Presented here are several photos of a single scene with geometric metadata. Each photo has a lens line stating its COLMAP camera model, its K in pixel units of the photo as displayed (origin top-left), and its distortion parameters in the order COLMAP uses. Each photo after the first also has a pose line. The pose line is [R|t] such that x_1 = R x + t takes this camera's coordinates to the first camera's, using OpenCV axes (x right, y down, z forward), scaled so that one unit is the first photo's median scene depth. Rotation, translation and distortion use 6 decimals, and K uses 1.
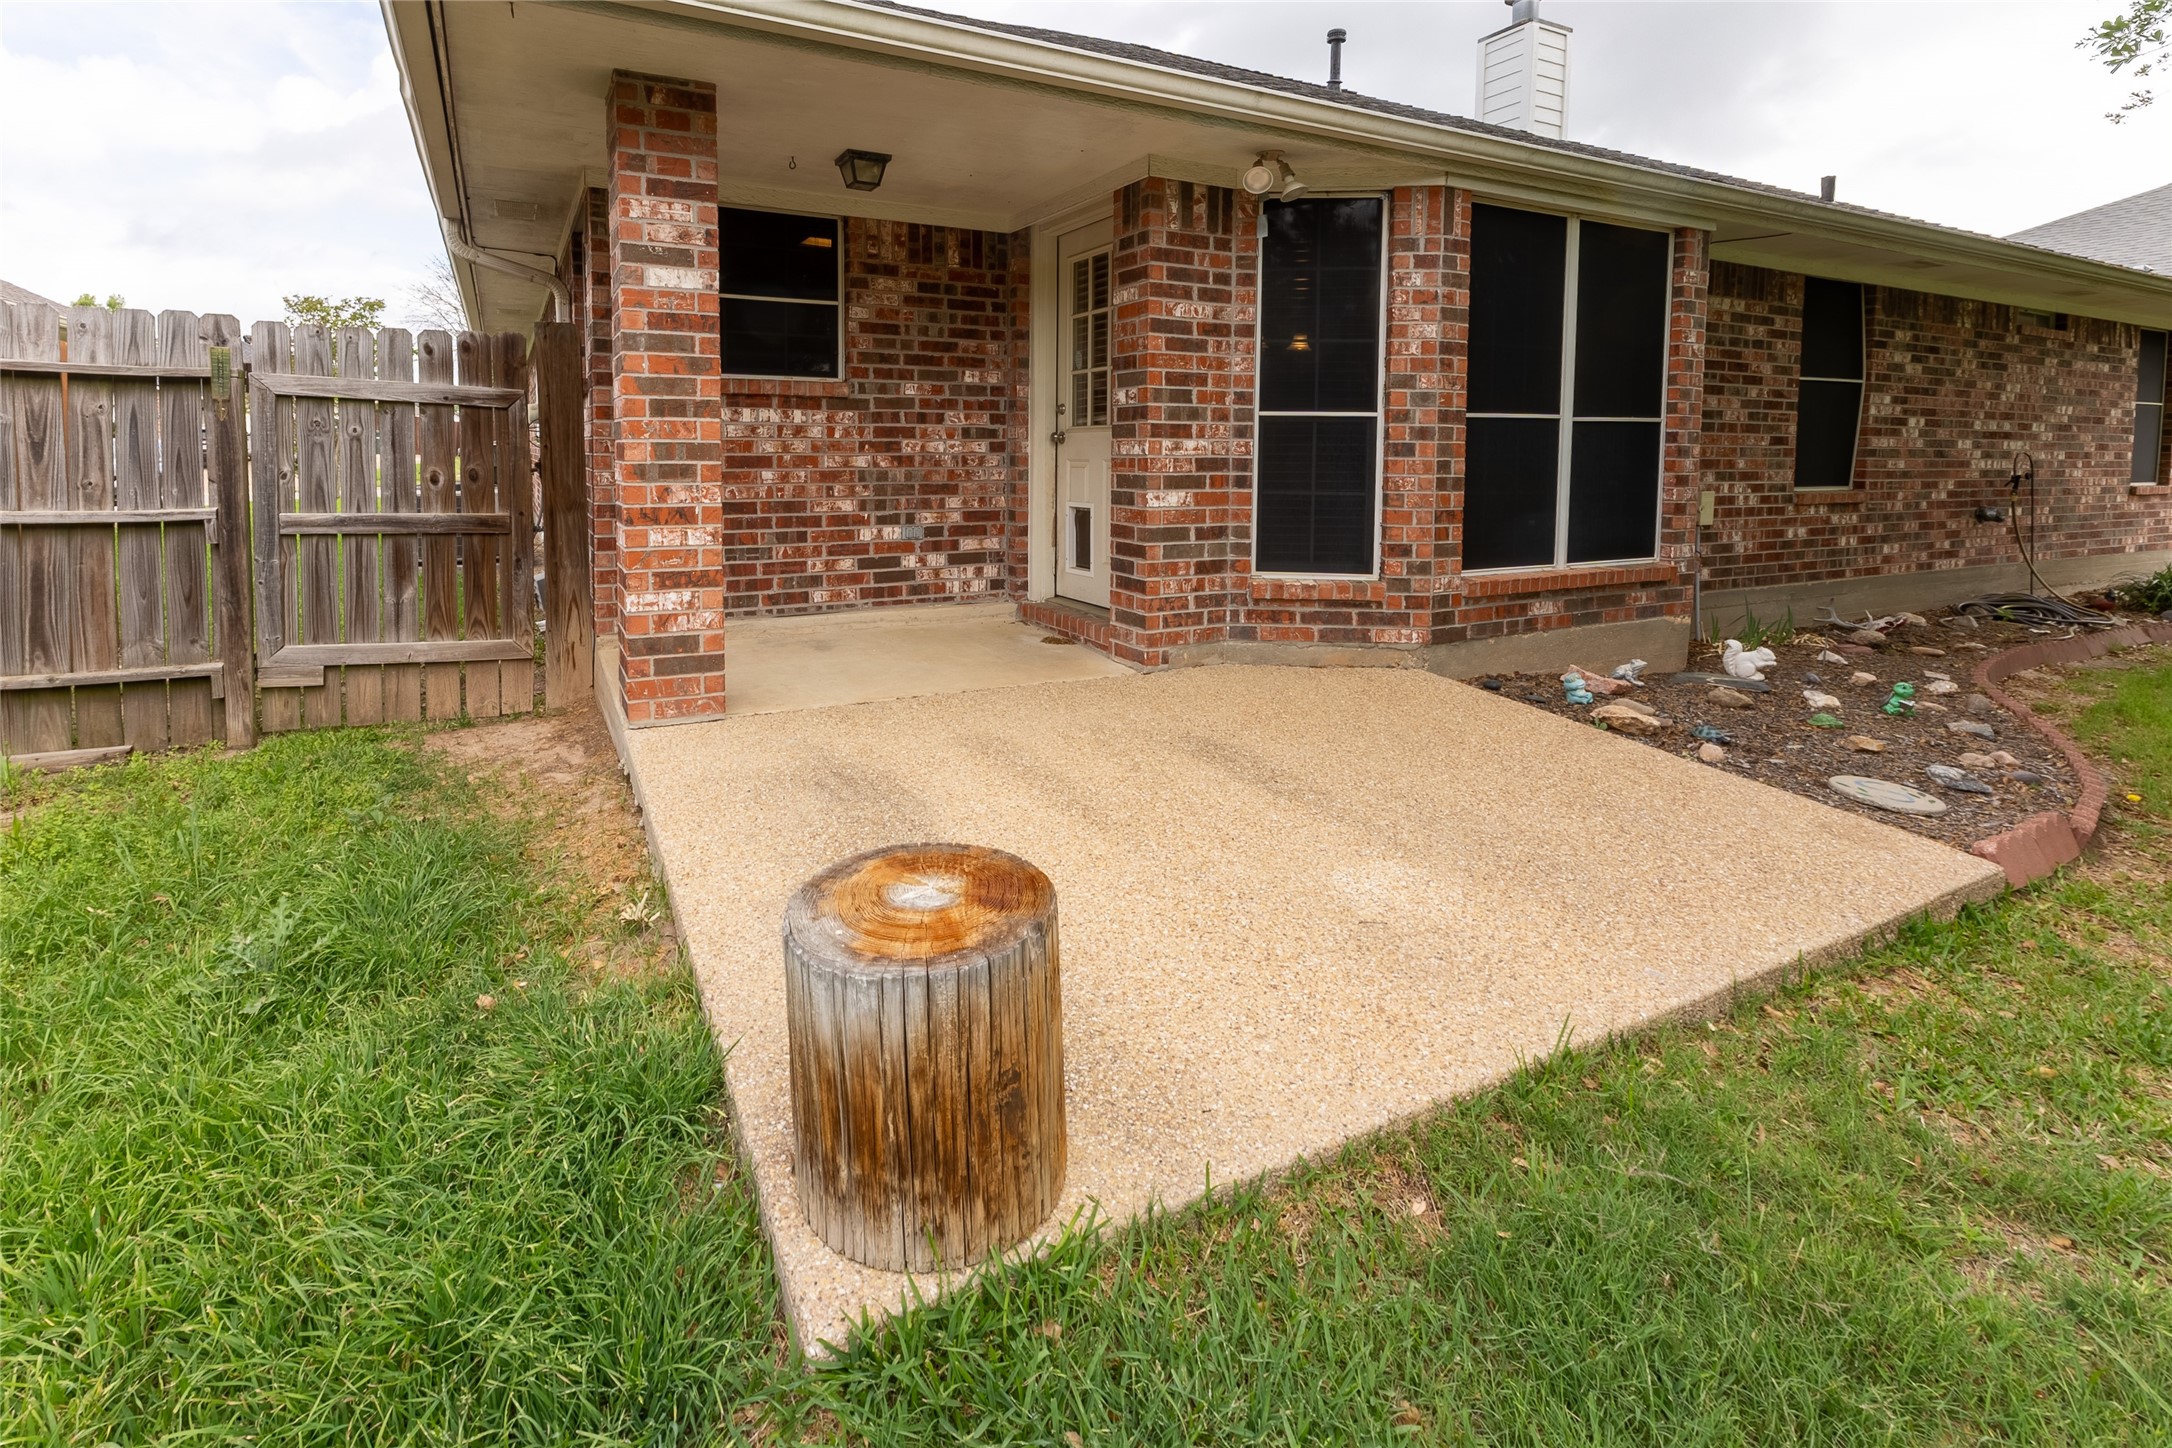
lens RADIAL K [[1099.4, 0, 1124.9], [0, 1099.4, 519.4], [0, 0, 1]] dist [0.005944, -0.000078]
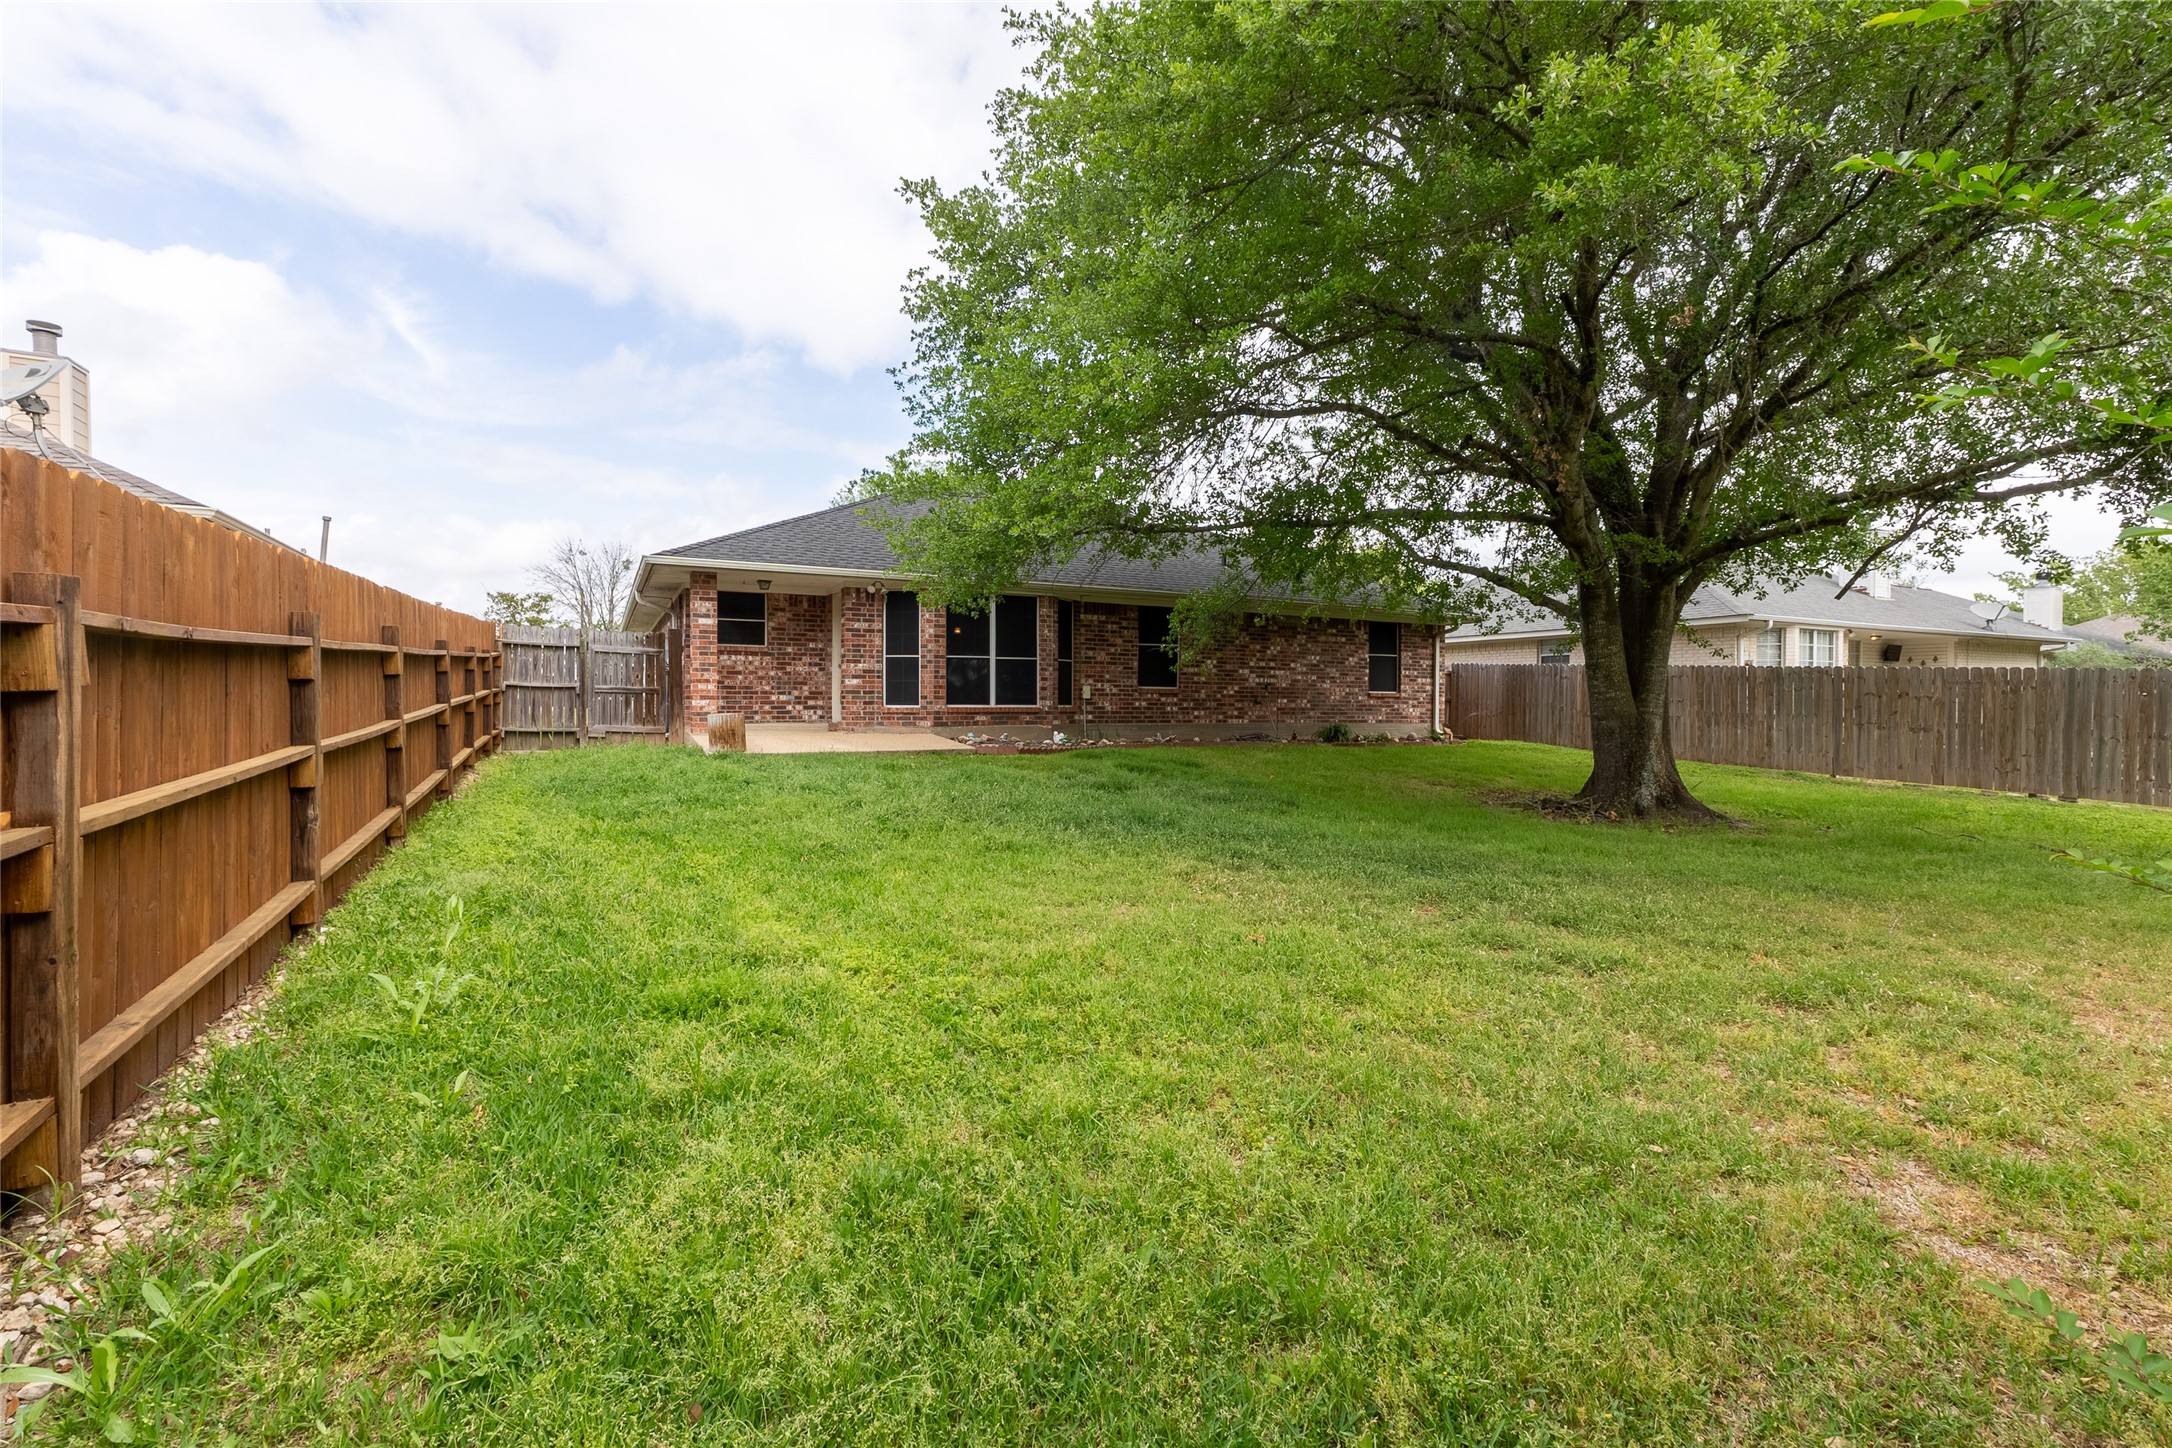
lens RADIAL K [[926.1, 0, 1081.7], [0, 926.1, 723.0], [0, 0, 1]] dist [0.005351, 0.000272]
pose [[0.999025, 0.000795, -0.044138, 0.788292], [-0.002637, 0.999127, -0.041692, 0.205058], [0.044067, 0.041768, 0.998155, -1.631229]]
